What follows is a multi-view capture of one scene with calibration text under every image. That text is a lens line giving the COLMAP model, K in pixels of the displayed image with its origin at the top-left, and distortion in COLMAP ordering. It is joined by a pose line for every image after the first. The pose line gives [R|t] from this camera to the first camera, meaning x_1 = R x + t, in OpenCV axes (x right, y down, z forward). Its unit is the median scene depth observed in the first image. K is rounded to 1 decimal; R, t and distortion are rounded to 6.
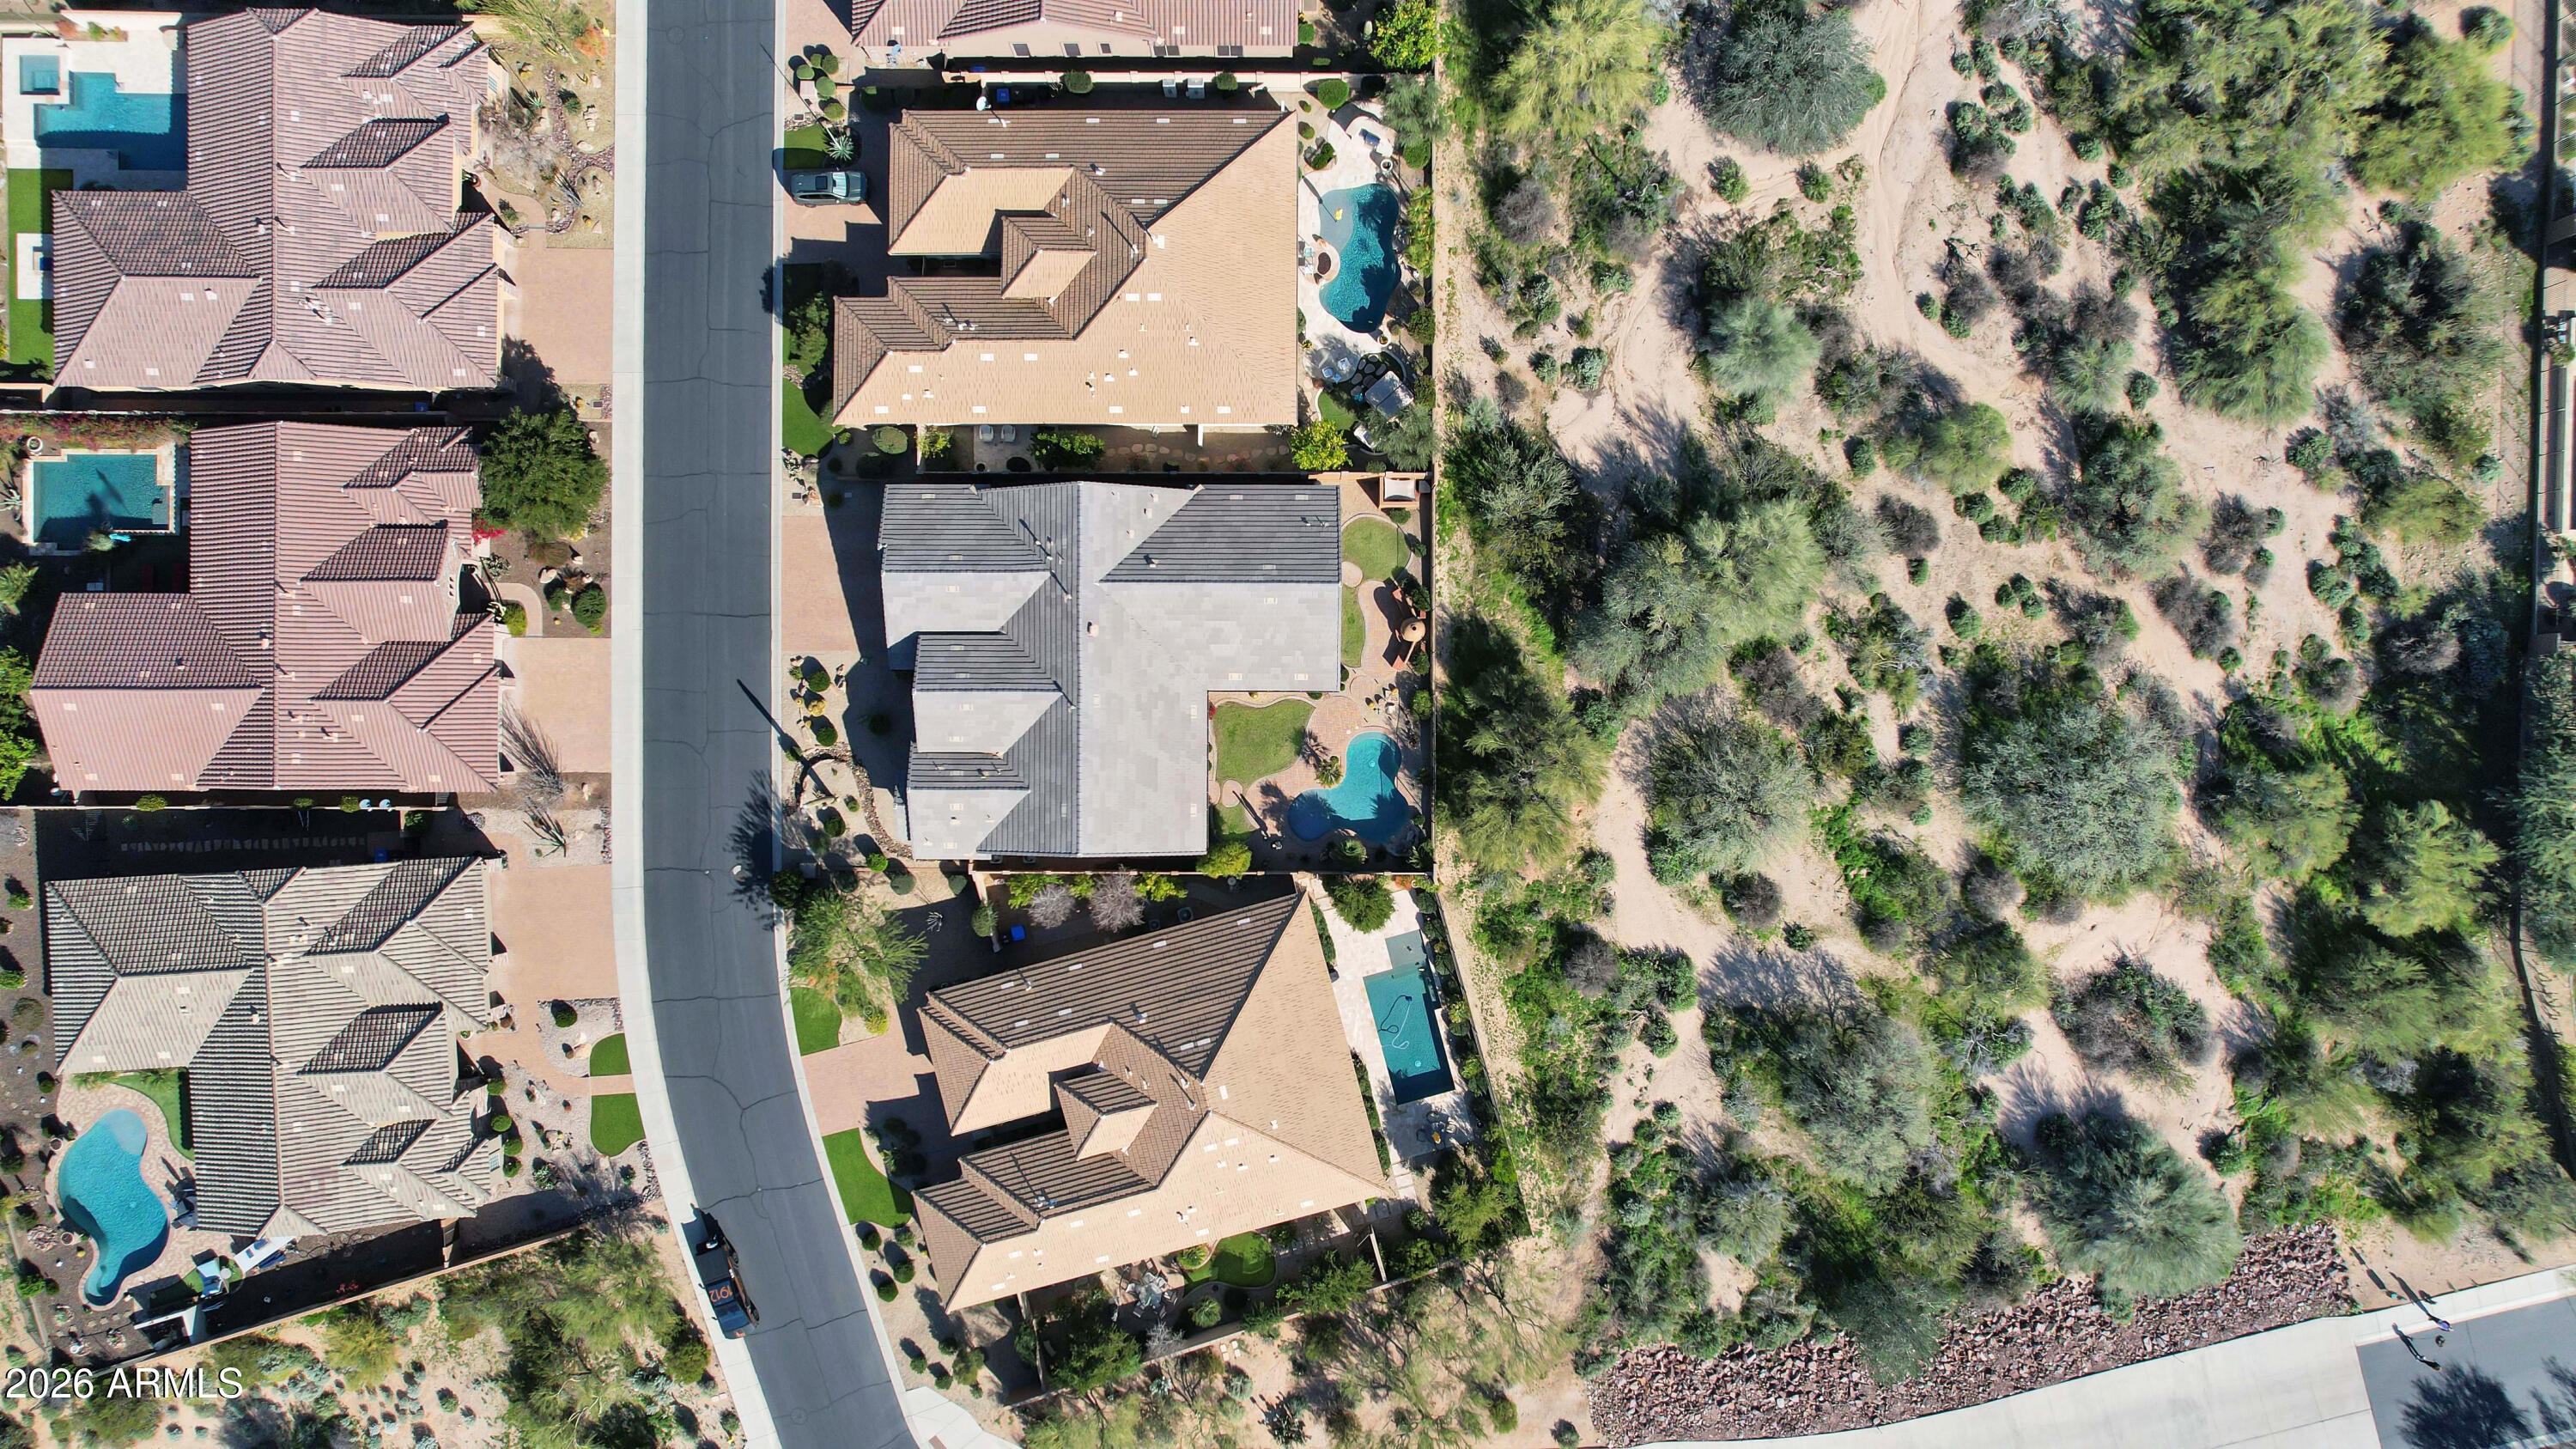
lens RADIAL K [[1665.9, 0, 1288.0], [0, 1665.9, 724.5], [0, 0, 1]] dist [-0.033195, 0.001974]
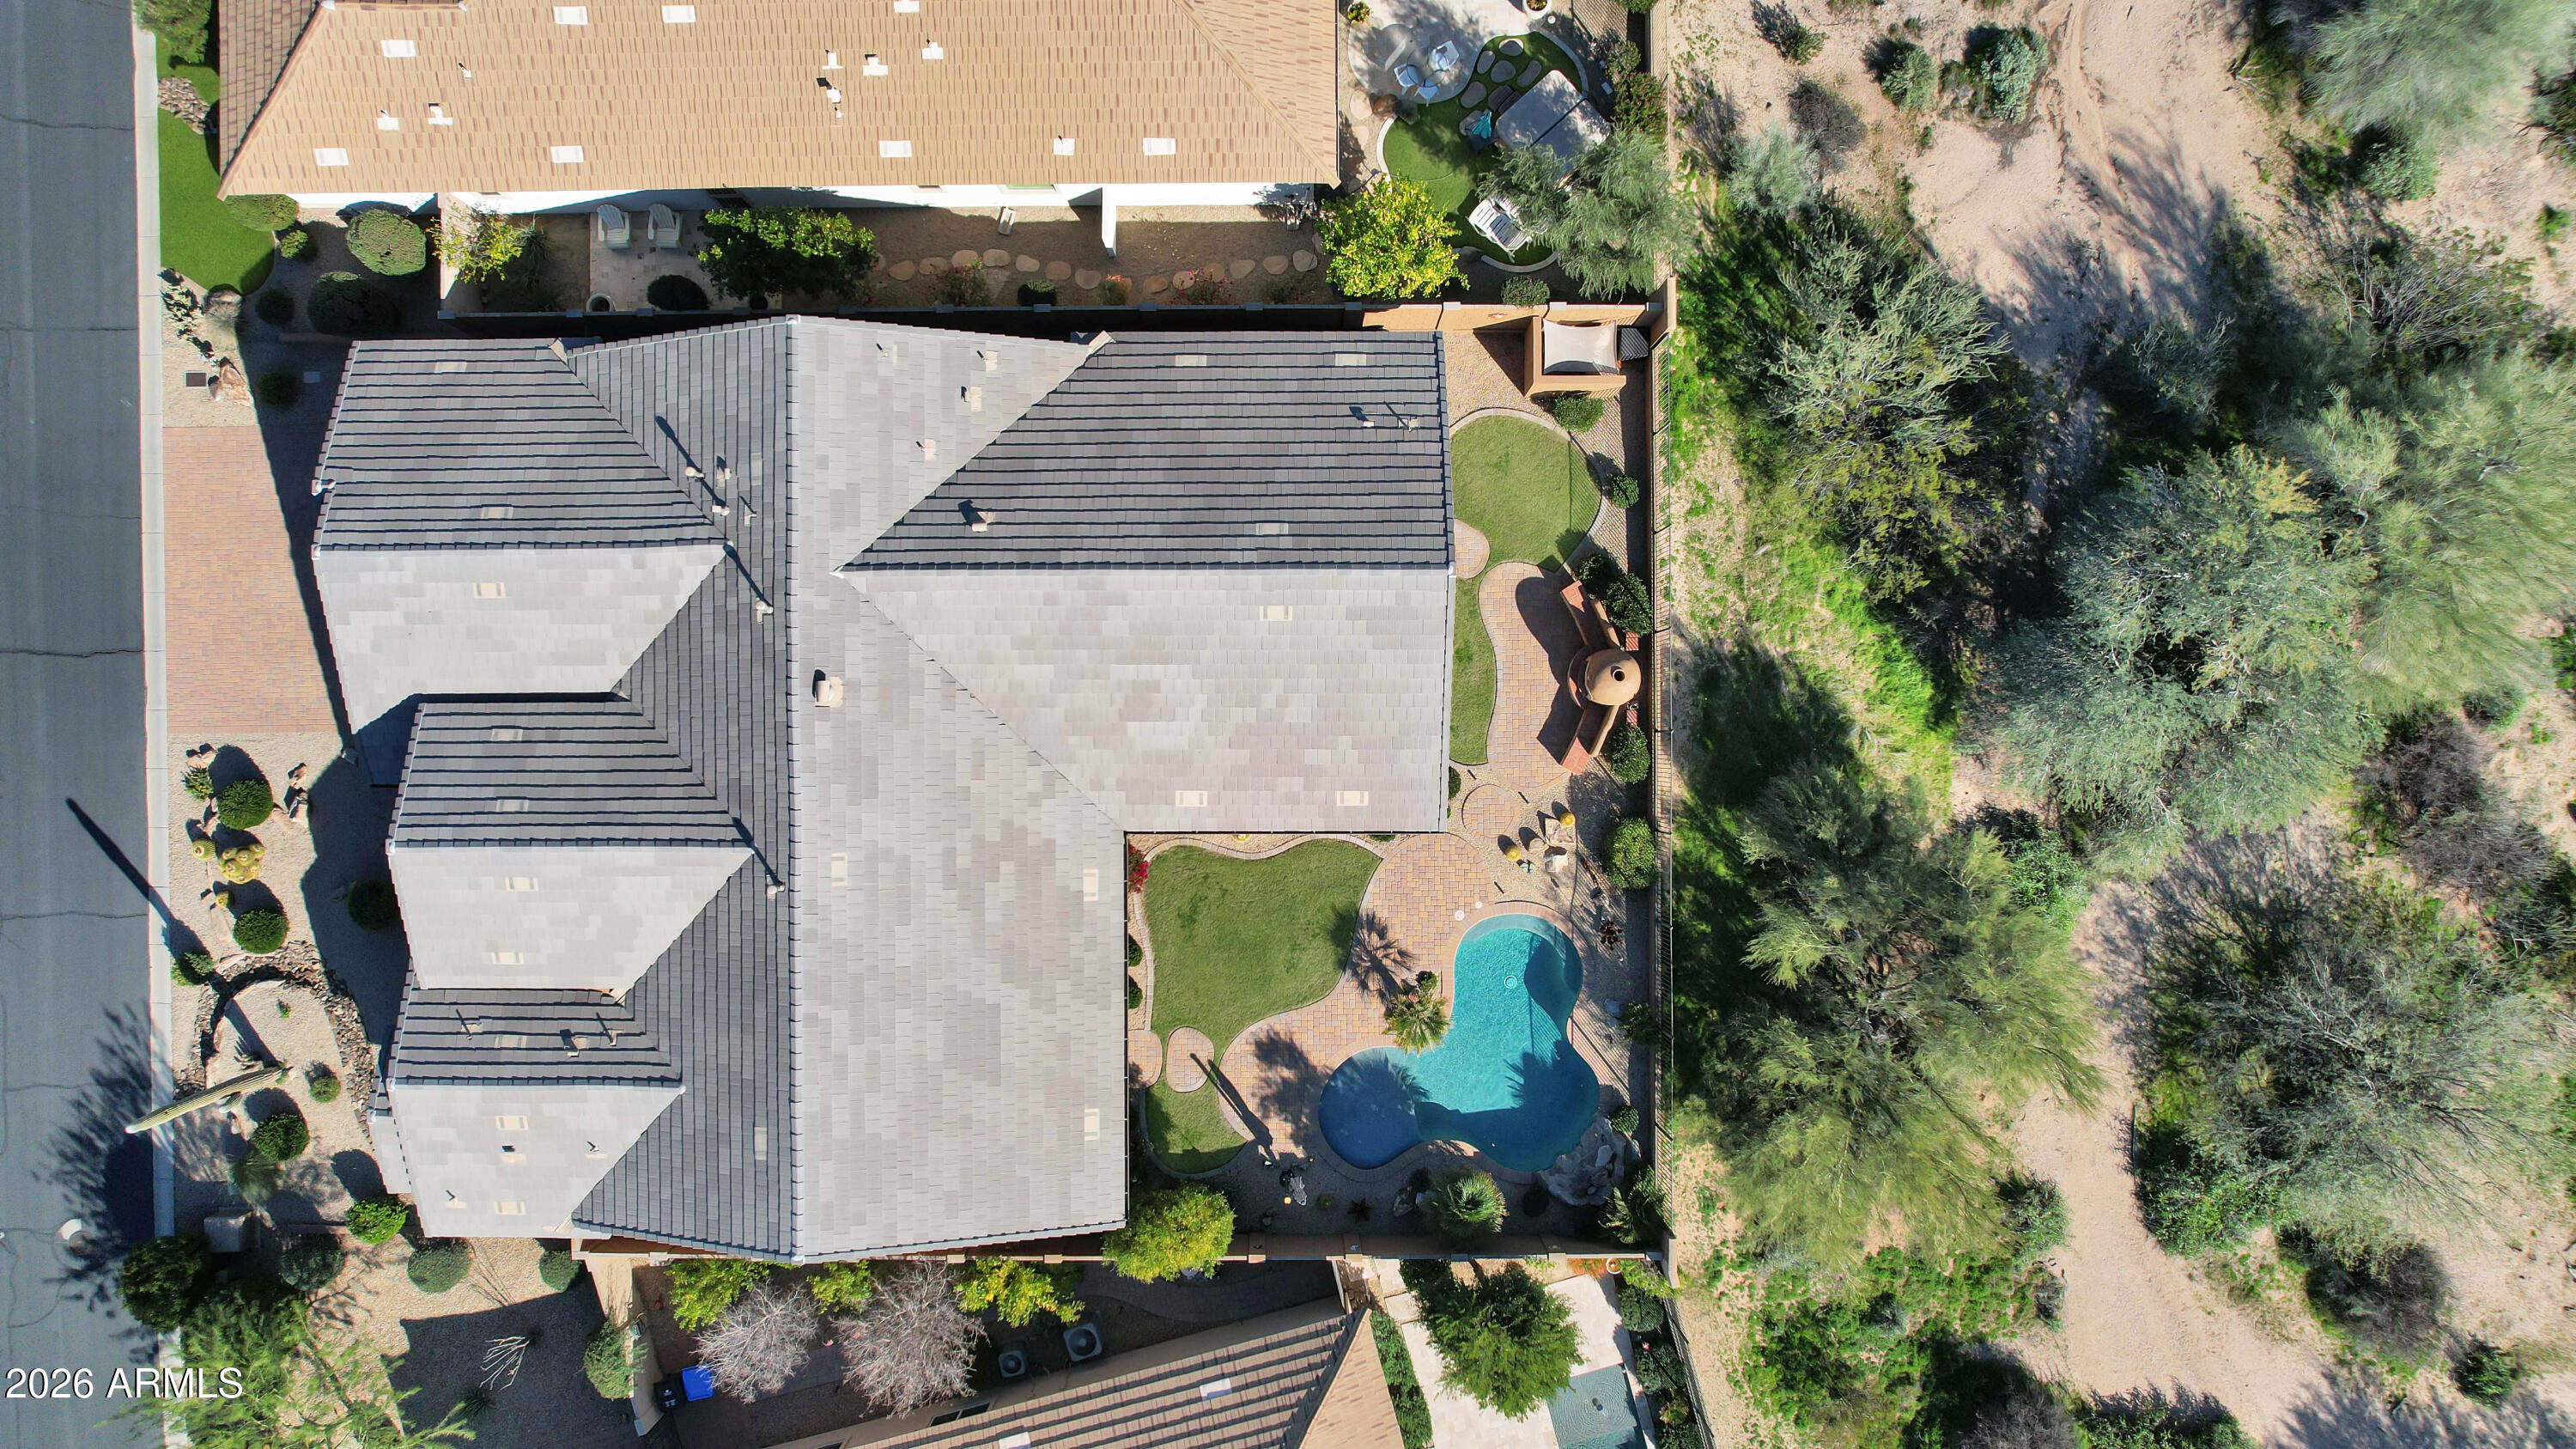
lens RADIAL K [[1665.9, 0, 1288.0], [0, 1665.9, 724.5], [0, 0, 1]] dist [-0.033195, 0.001974]
pose [[0.999972, -0.005994, -0.004461, -0.005703], [0.006004, 0.999980, 0.002220, -0.046172], [0.004447, -0.002247, 0.999988, 0.570616]]
